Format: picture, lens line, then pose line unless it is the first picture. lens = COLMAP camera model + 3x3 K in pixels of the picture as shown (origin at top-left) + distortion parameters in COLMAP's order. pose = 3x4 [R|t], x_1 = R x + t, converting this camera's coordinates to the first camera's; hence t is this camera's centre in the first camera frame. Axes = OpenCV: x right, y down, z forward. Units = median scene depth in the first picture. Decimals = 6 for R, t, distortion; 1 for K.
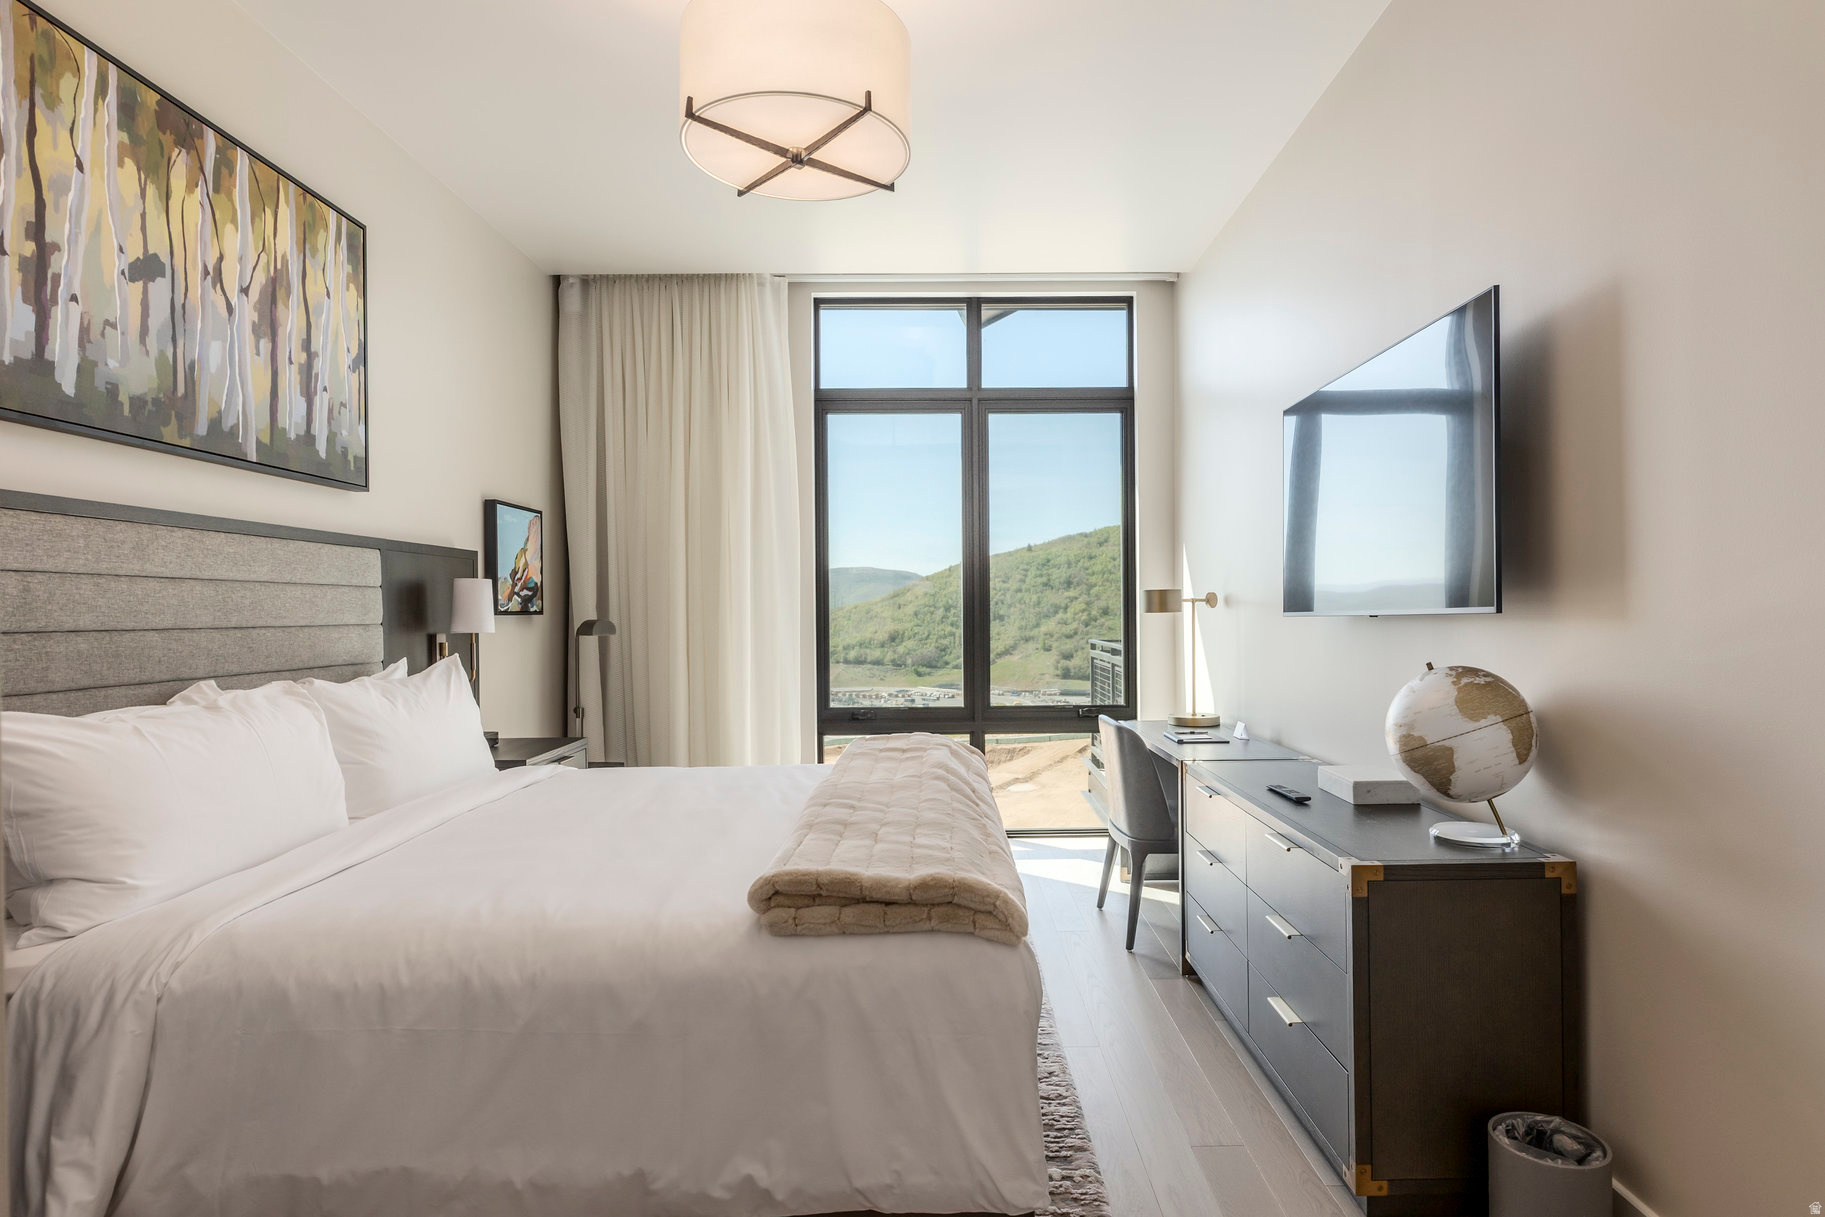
lens RADIAL K [[982.3, 0, 948.6], [0, 982.3, 619.6], [0, 0, 1]] dist [0.003557, 0.000331]
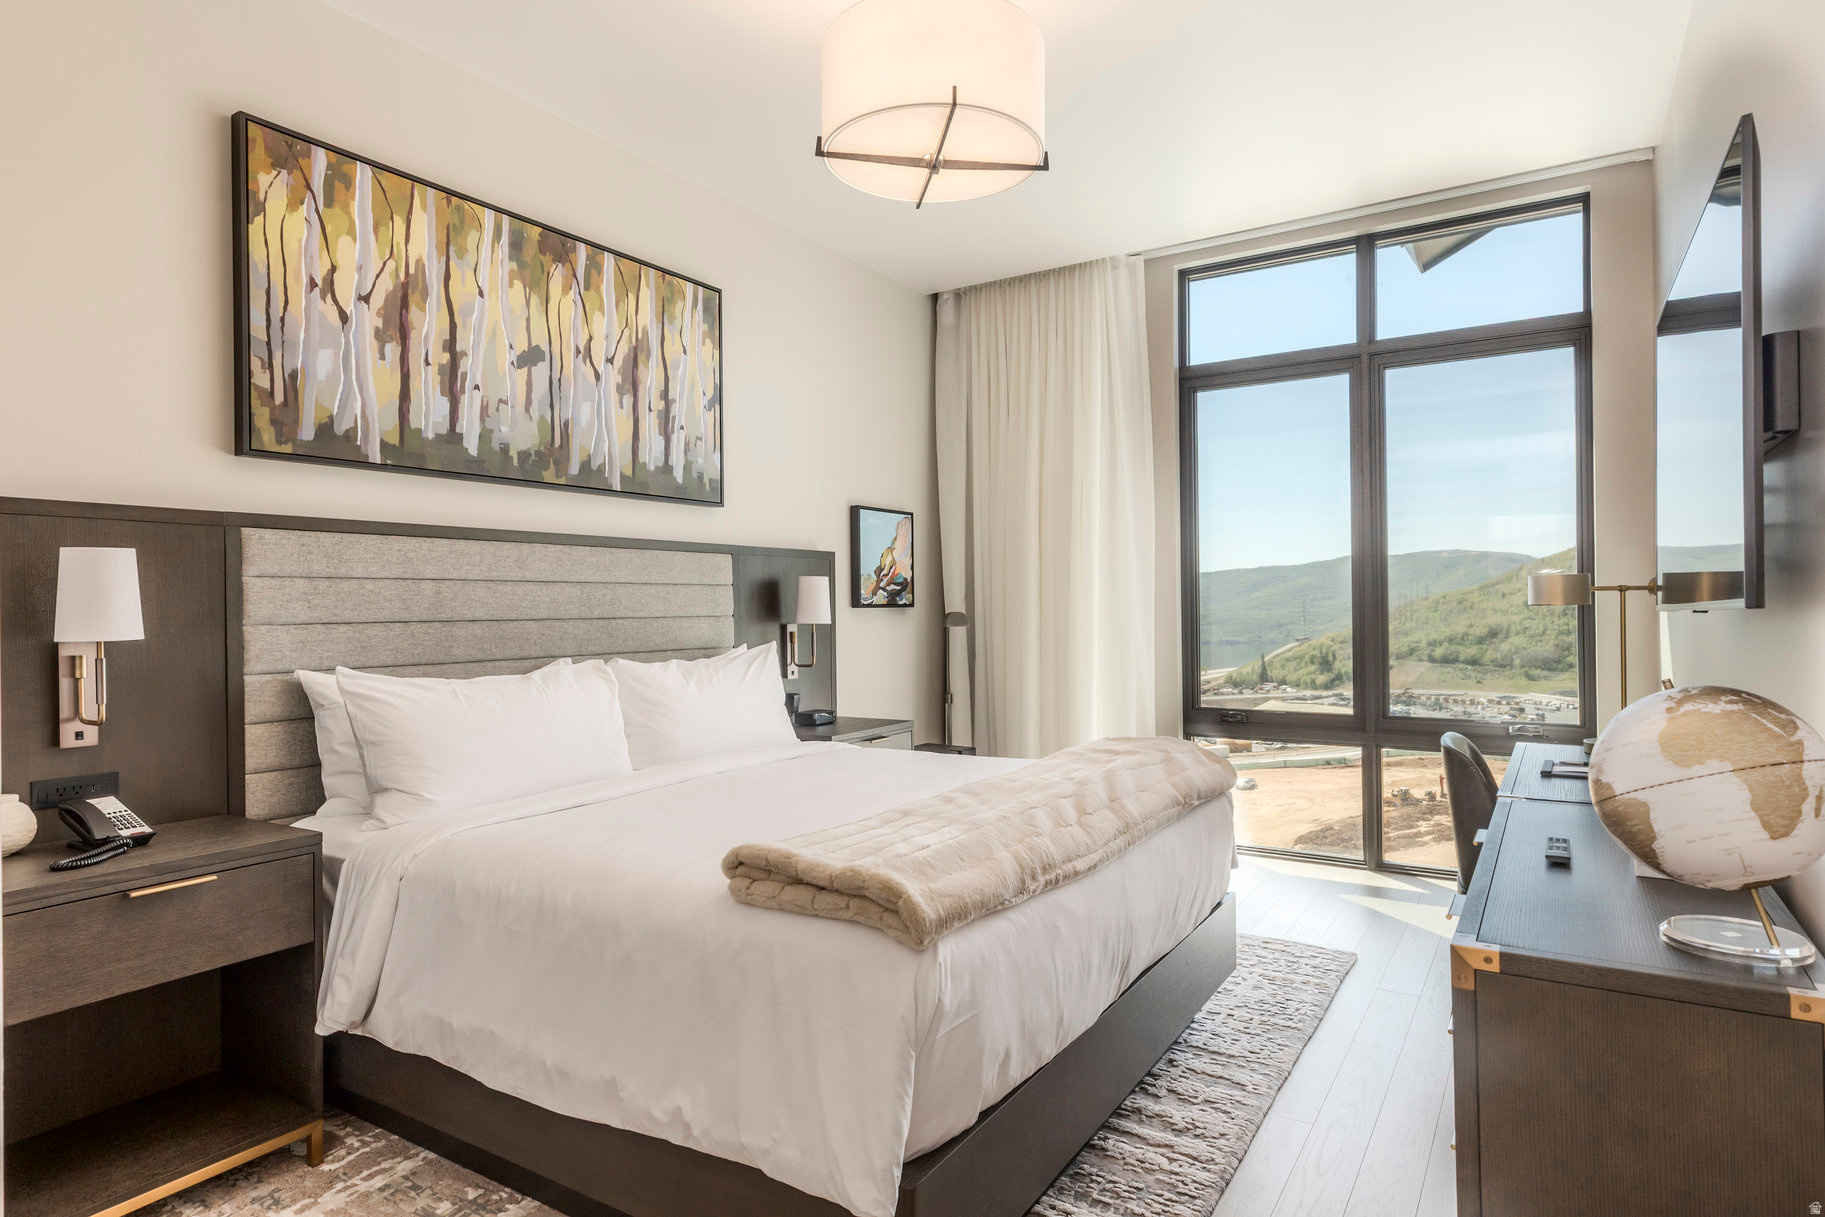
lens RADIAL K [[1018.2, 0, 912.5], [0, 1018.2, 608.5], [0, 0, 1]] dist [0.009512, 0.000158]
pose [[0.837528, 0.000653, -0.546393, 0.341949], [-0.001724, 0.999997, -0.001447, -0.003579], [0.546391, 0.002154, 0.837527, 0.082928]]
